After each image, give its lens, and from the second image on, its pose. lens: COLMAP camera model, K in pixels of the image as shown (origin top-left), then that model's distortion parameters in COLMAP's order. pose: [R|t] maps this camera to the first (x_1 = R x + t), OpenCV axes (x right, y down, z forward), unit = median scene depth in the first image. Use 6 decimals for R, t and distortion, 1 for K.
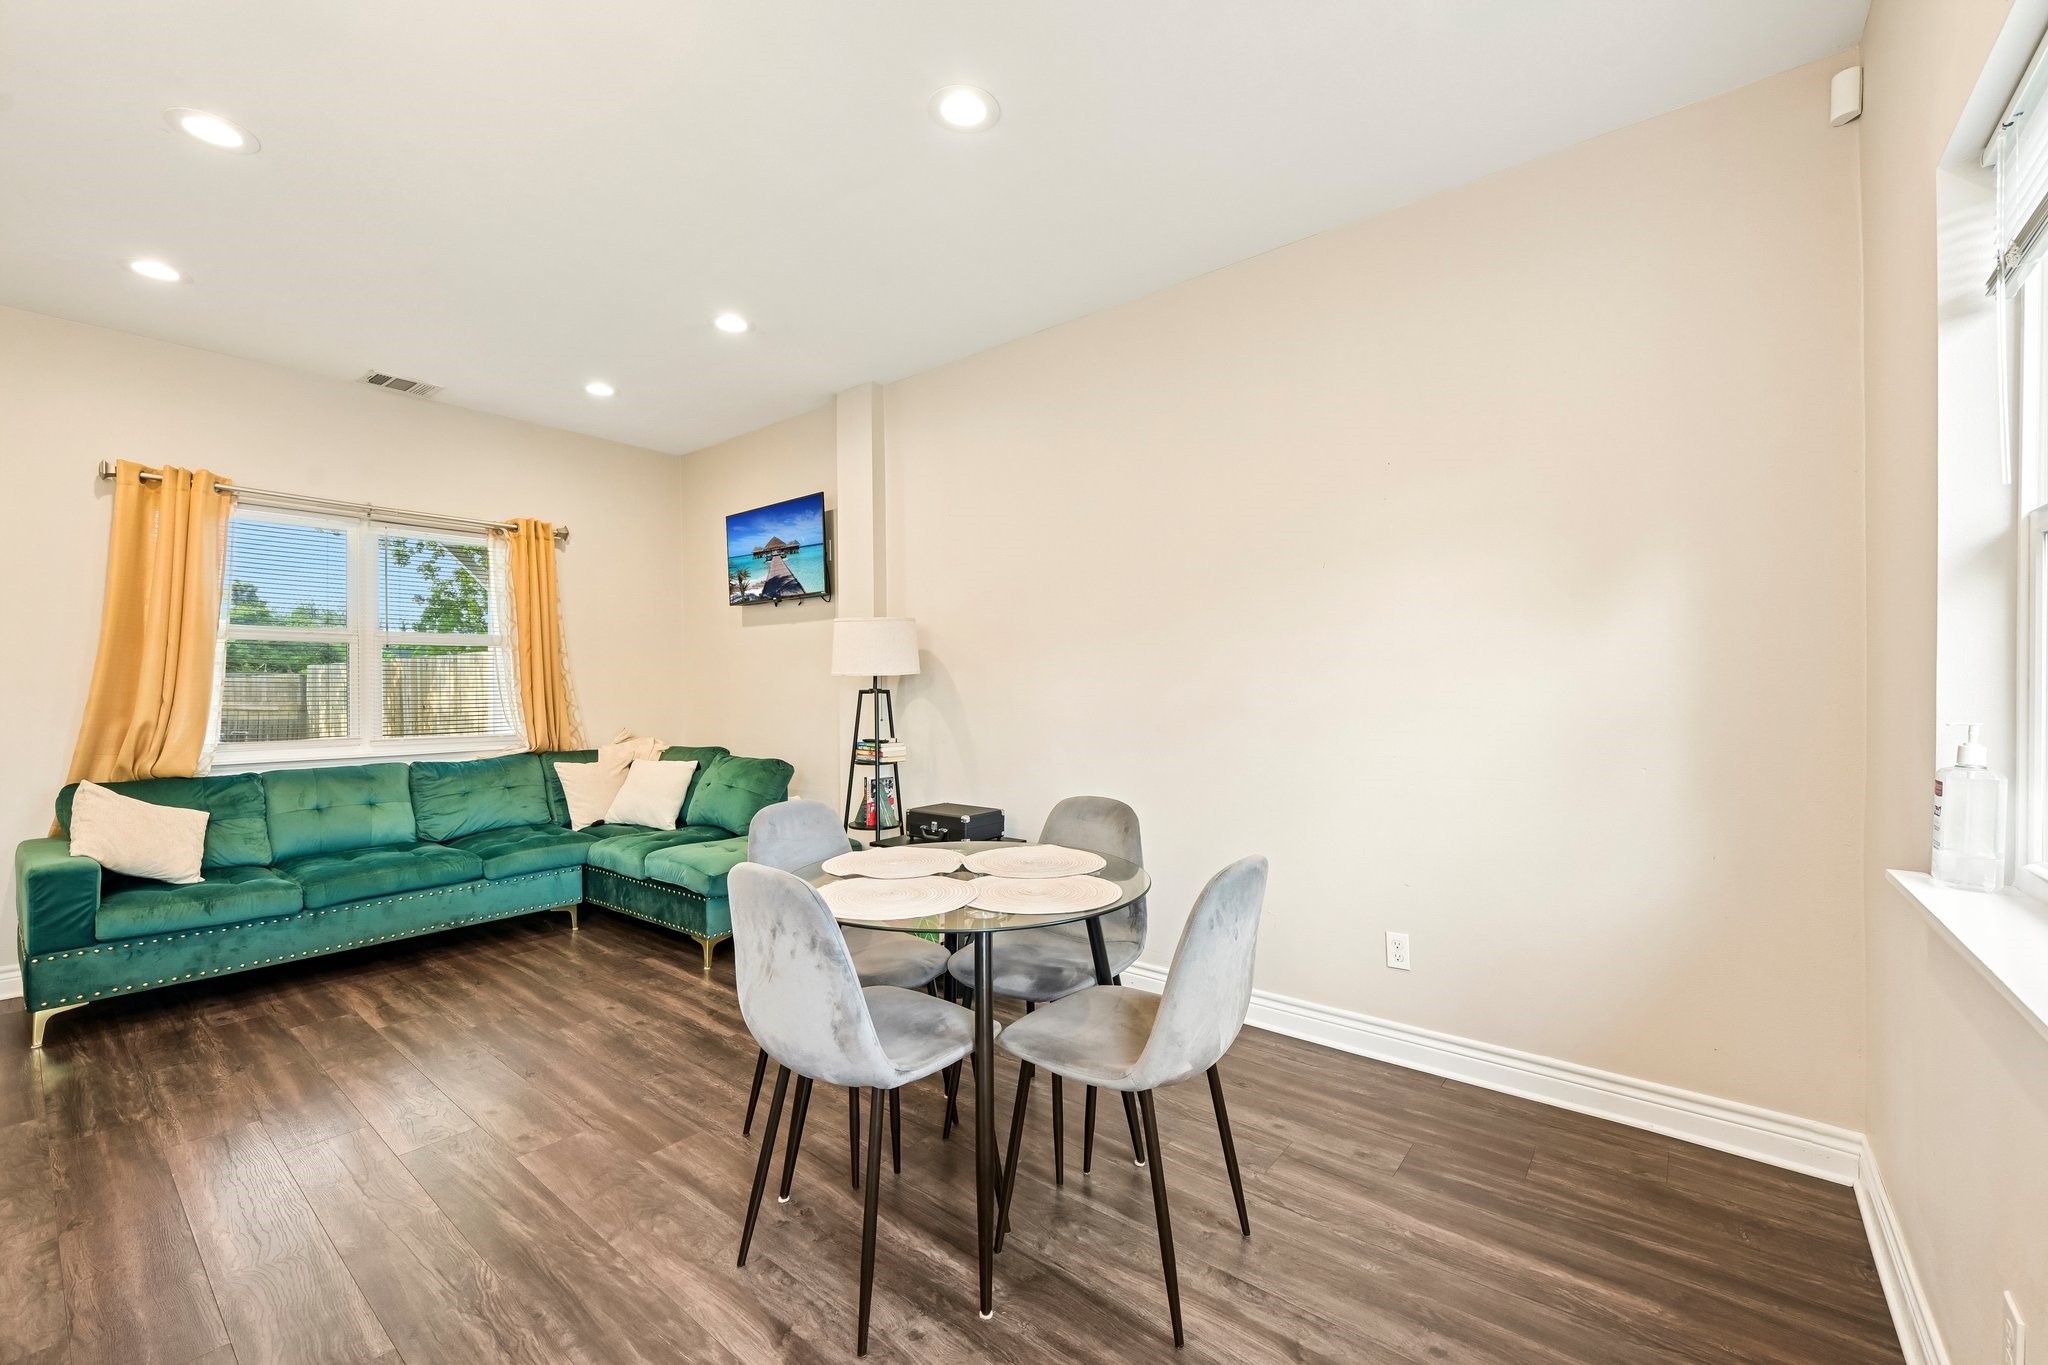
lens RADIAL K [[831.6, 0, 1026.5], [0, 831.6, 685.3], [0, 0, 1]] dist [-0.000902, 0.000342]
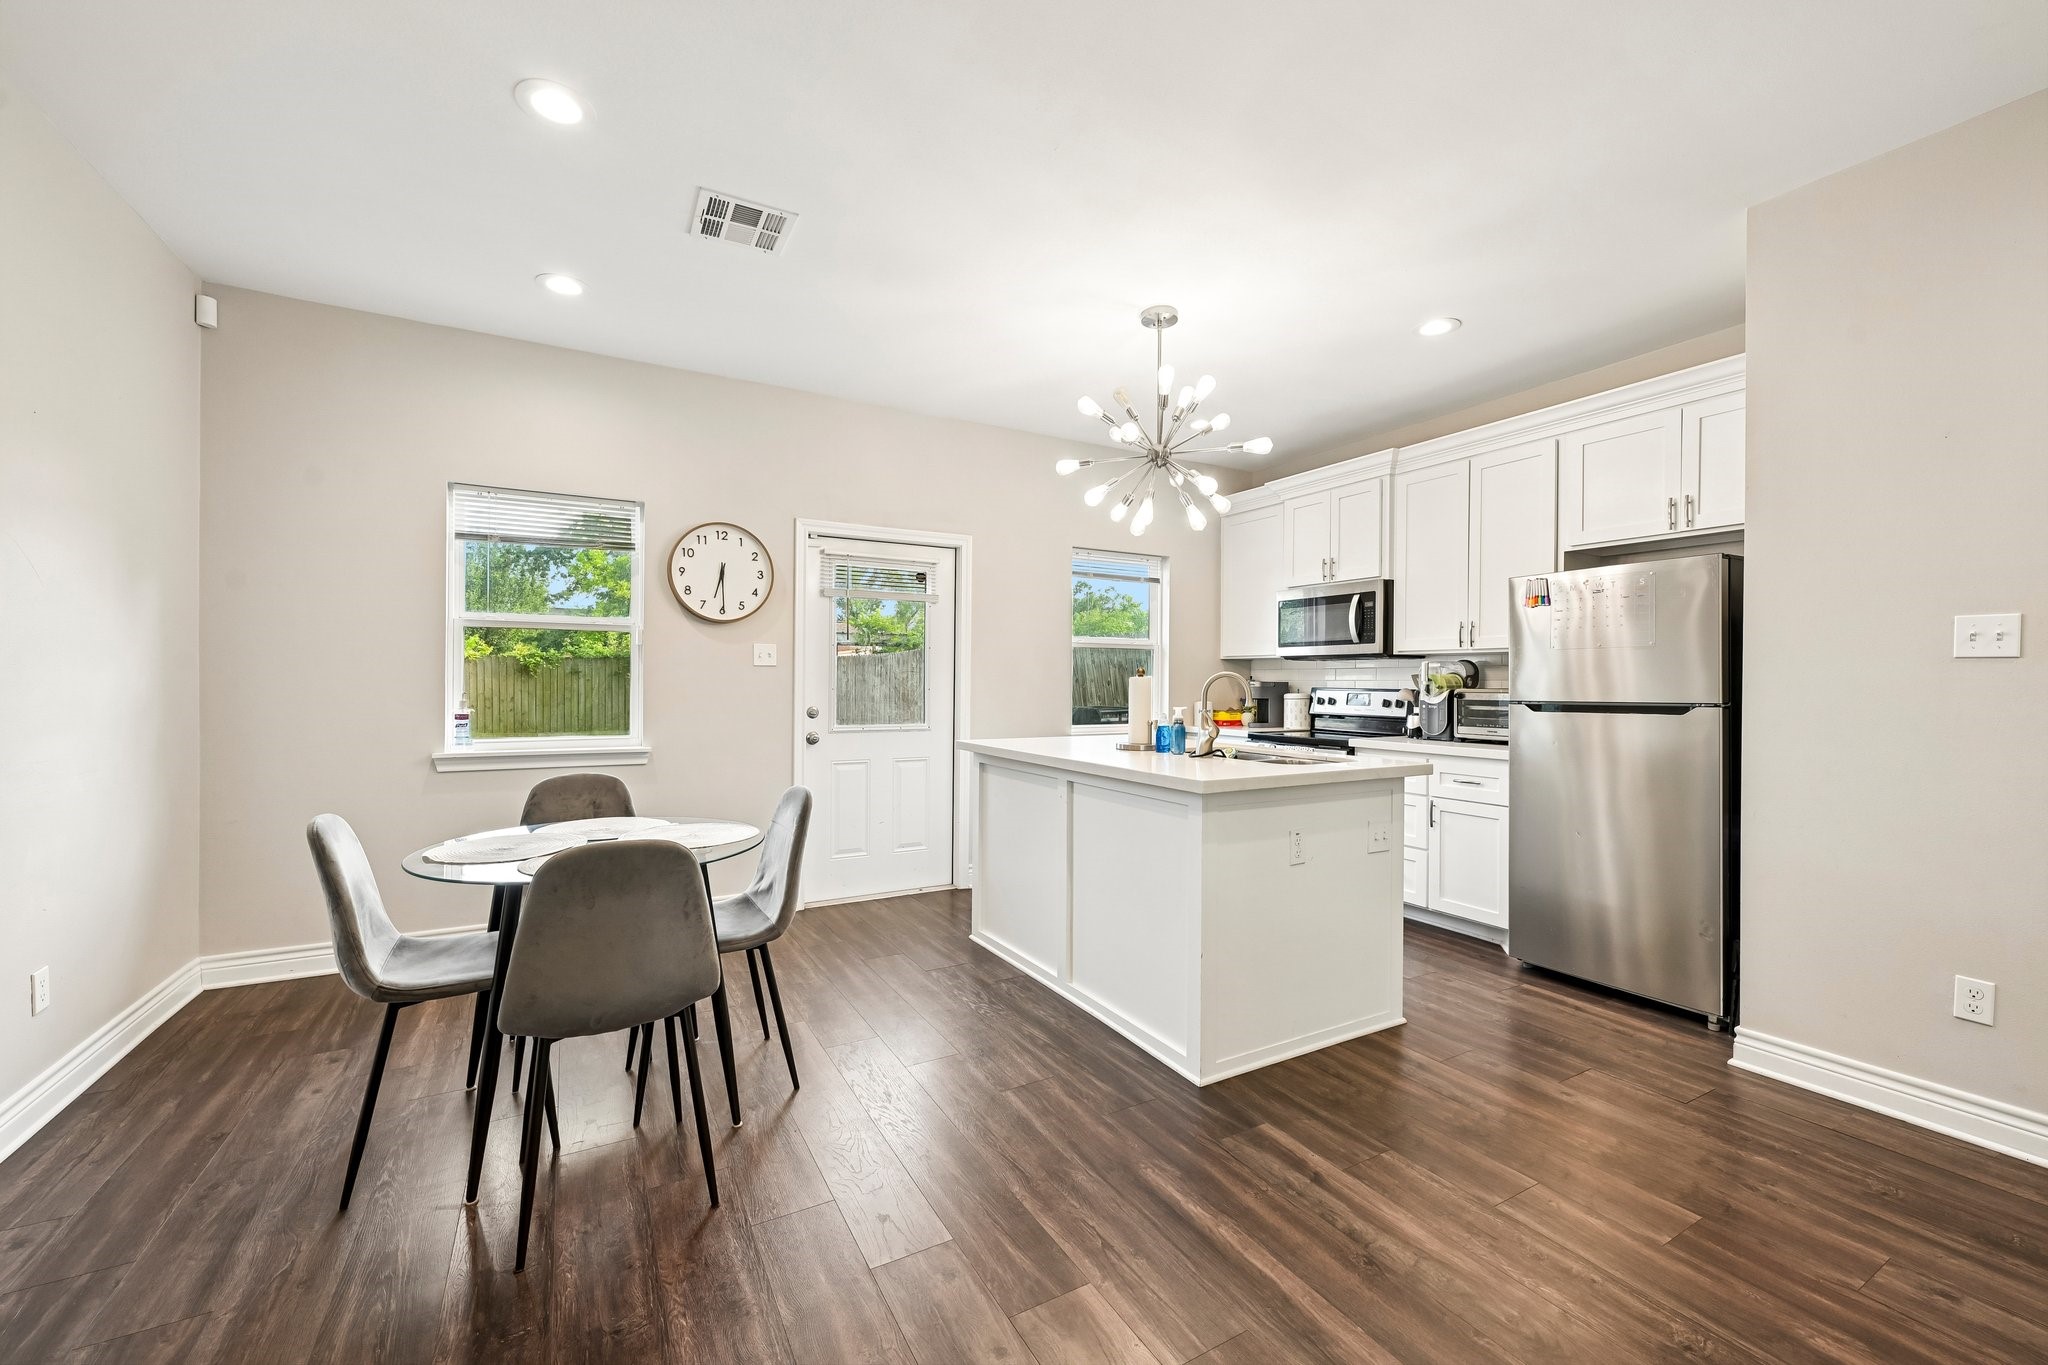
lens RADIAL K [[810.5, 0, 1026.7], [0, 810.5, 684.4], [0, 0, 1]] dist [-0.001601, 0.000475]
pose [[-0.930784, -0.002633, 0.365560, -0.580930], [-0.000890, 0.999987, 0.004937, 0.001180], [-0.365568, 0.004271, -0.930775, 1.025777]]
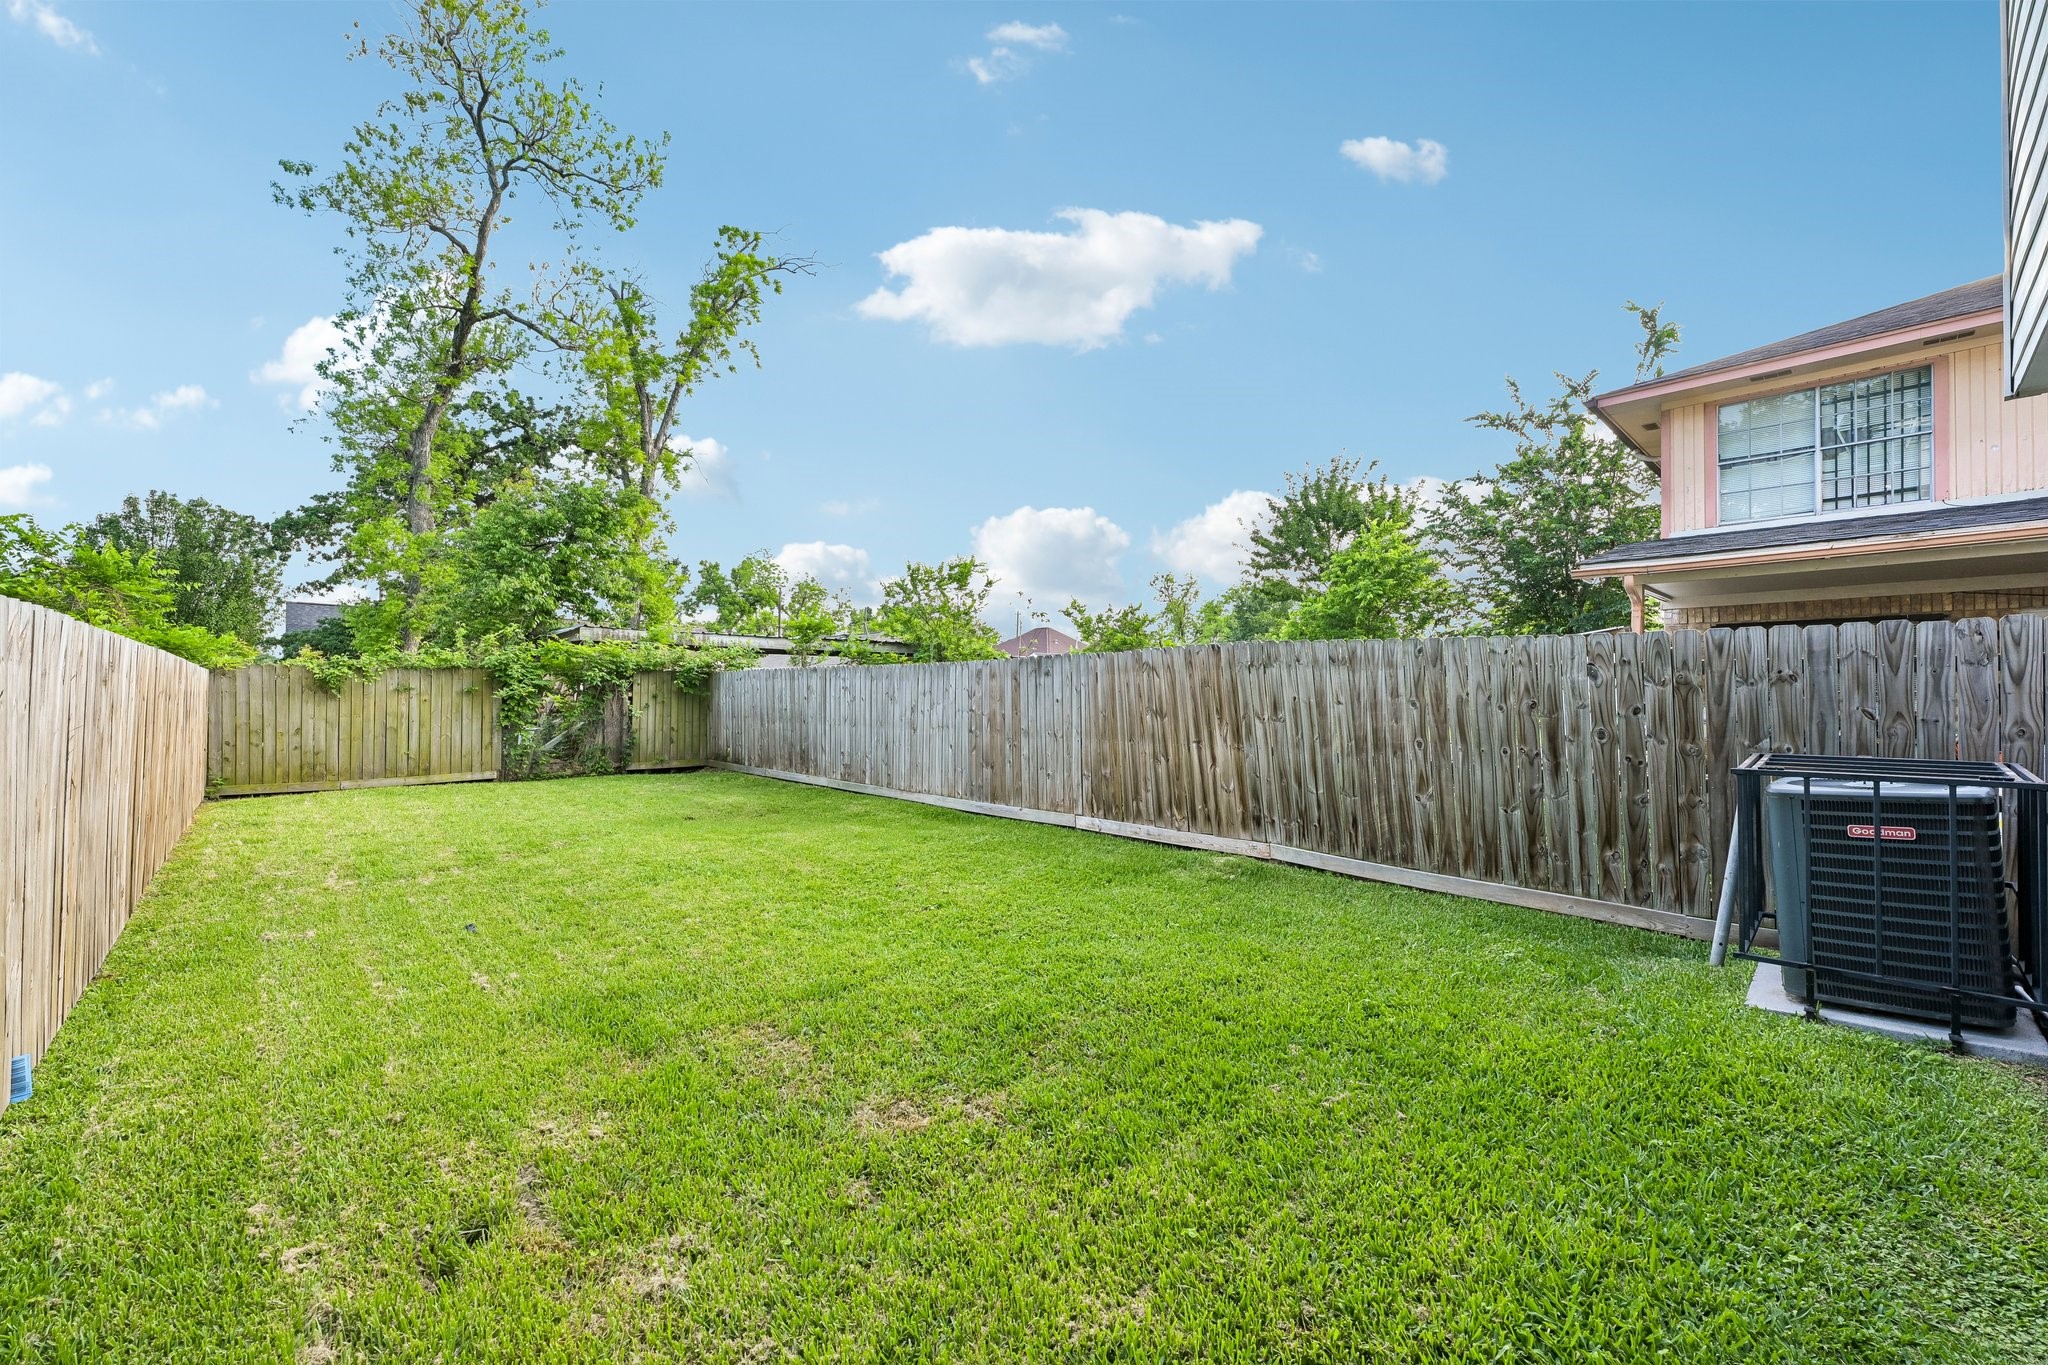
lens RADIAL K [[810.5, 0, 1026.7], [0, 810.5, 684.4], [0, 0, 1]] dist [-0.001601, 0.000475]
pose [[-0.991130, 0.004923, 0.132806, 0.913895], [0.003854, 0.999958, -0.008302, -0.031018], [-0.132841, -0.007717, -0.991107, 0.357928]]
